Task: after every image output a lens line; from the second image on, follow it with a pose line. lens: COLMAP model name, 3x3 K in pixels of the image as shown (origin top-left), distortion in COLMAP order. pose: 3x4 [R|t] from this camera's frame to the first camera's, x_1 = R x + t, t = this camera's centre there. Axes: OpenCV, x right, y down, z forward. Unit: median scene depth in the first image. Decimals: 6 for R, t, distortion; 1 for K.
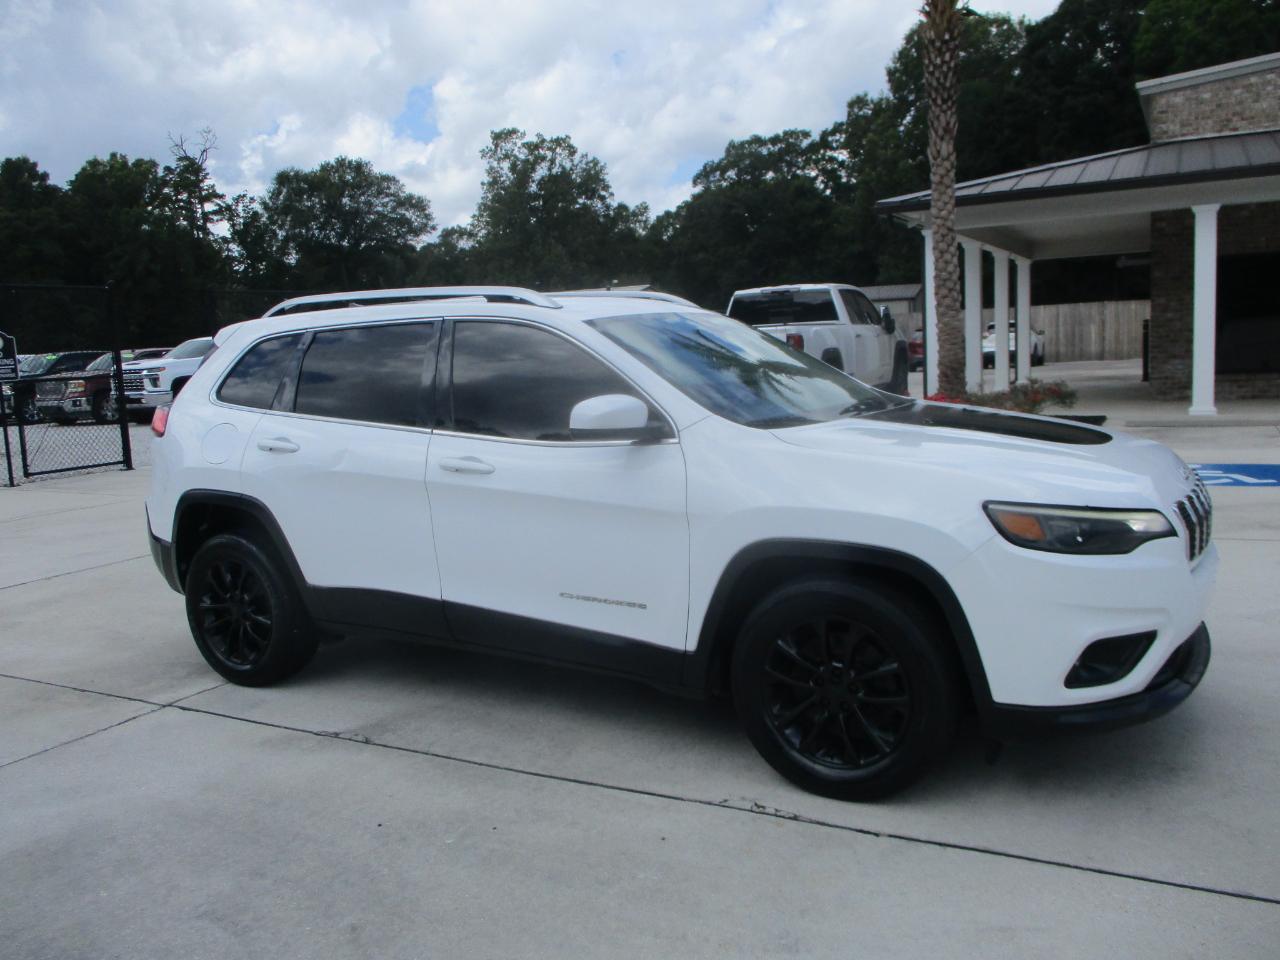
lens RADIAL K [[1047.0, 0, 637.7], [0, 1047.0, 471.2], [0, 0, 1]] dist [-0.018822, -0.012344]
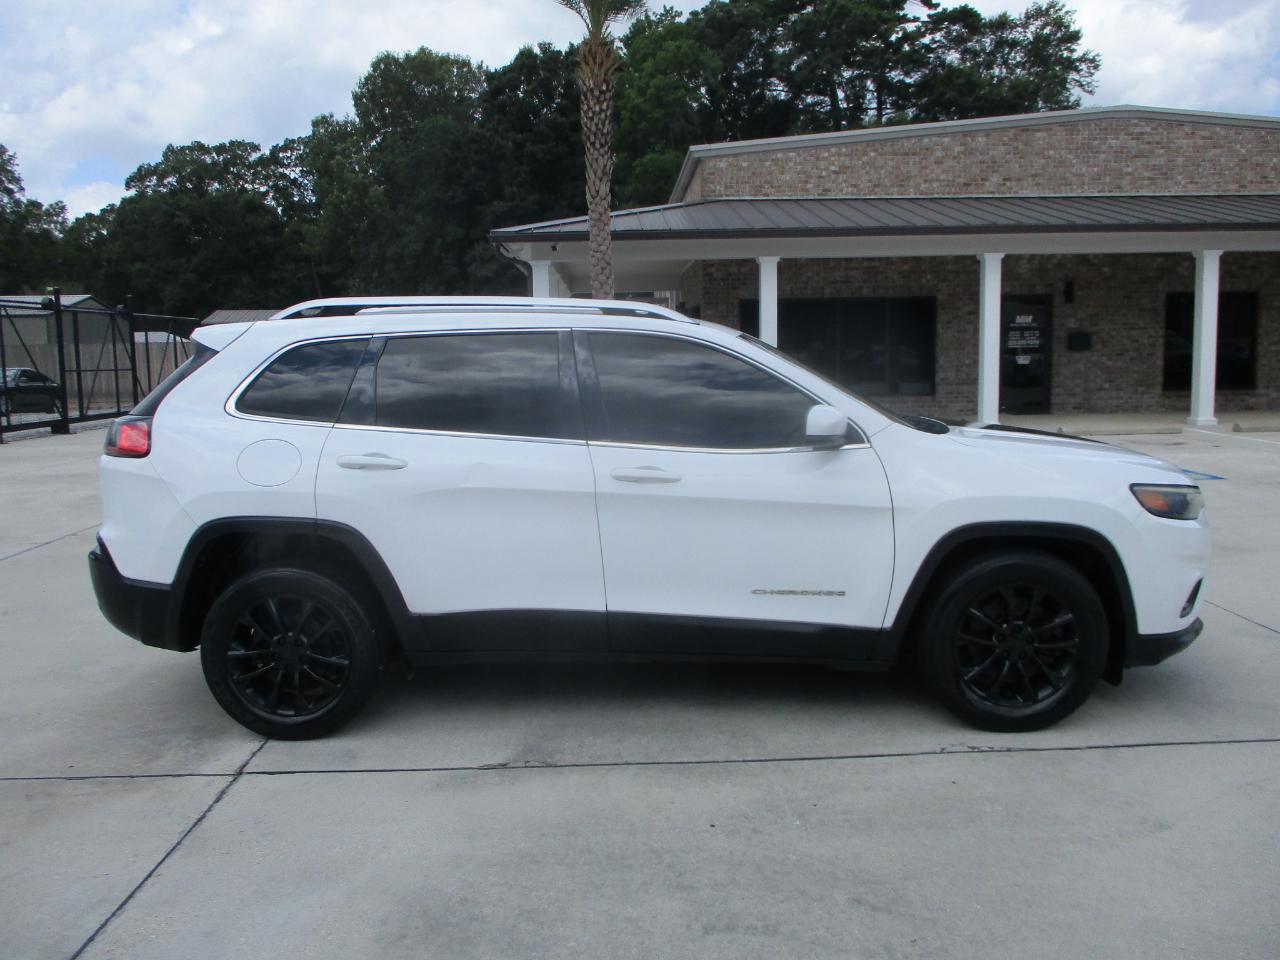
lens RADIAL K [[1047.0, 0, 639.3], [0, 1047.0, 475.1], [0, 0, 1]] dist [-0.018822, -0.012344]
pose [[0.866725, -0.027013, 0.498055, -0.163270], [0.036532, 0.999288, -0.009375, 0.001028], [-0.497447, 0.026321, 0.867095, 0.029165]]
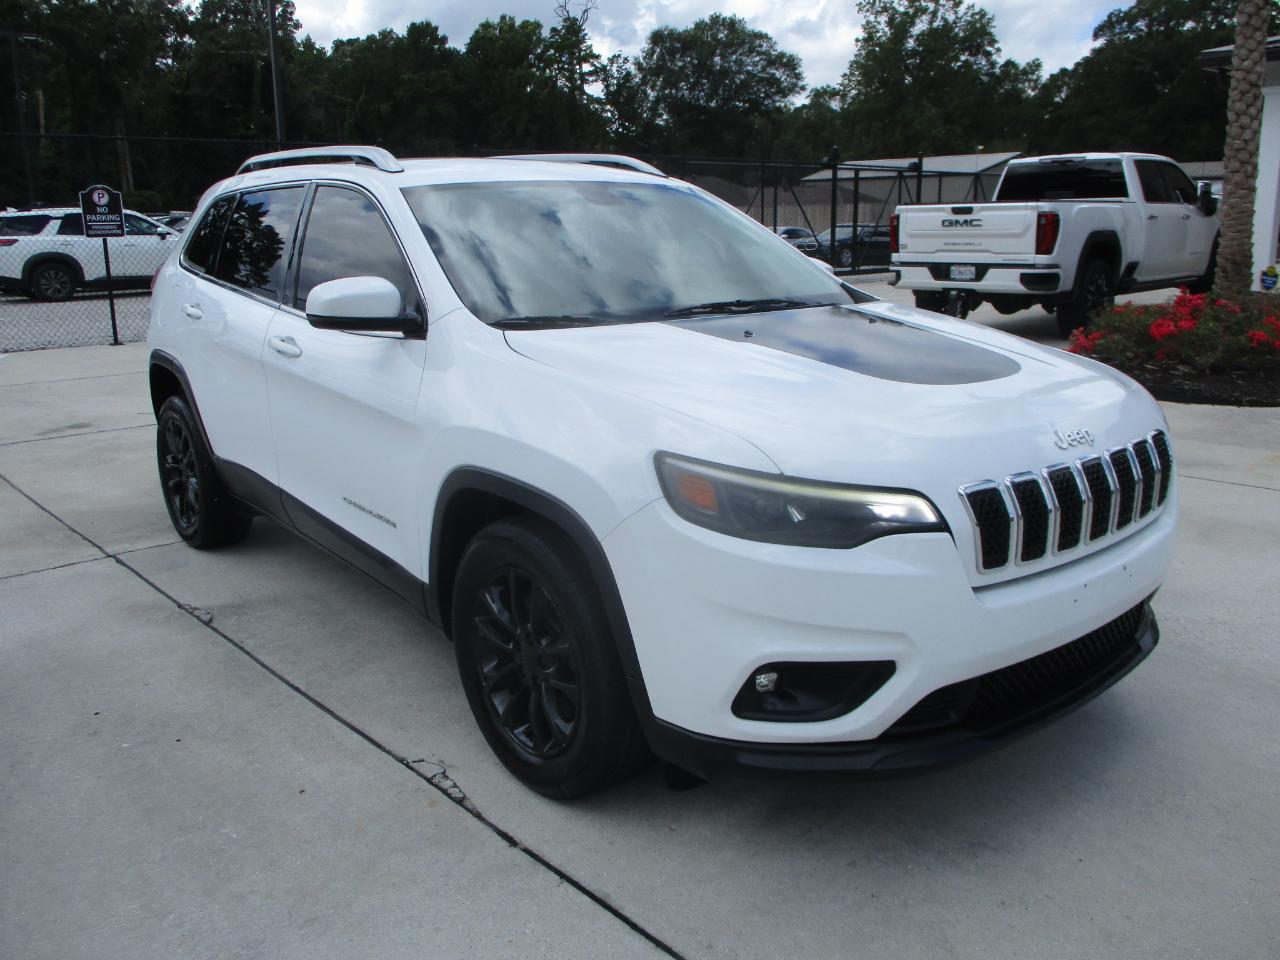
lens RADIAL K [[1047.0, 0, 636.9], [0, 1047.0, 470.6], [0, 0, 1]] dist [-0.018822, -0.012344]
pose [[0.940959, 0.110237, -0.320069, 0.103572], [-0.070302, 0.988514, 0.133783, -0.010173], [0.331141, -0.103382, 0.937901, 0.056836]]
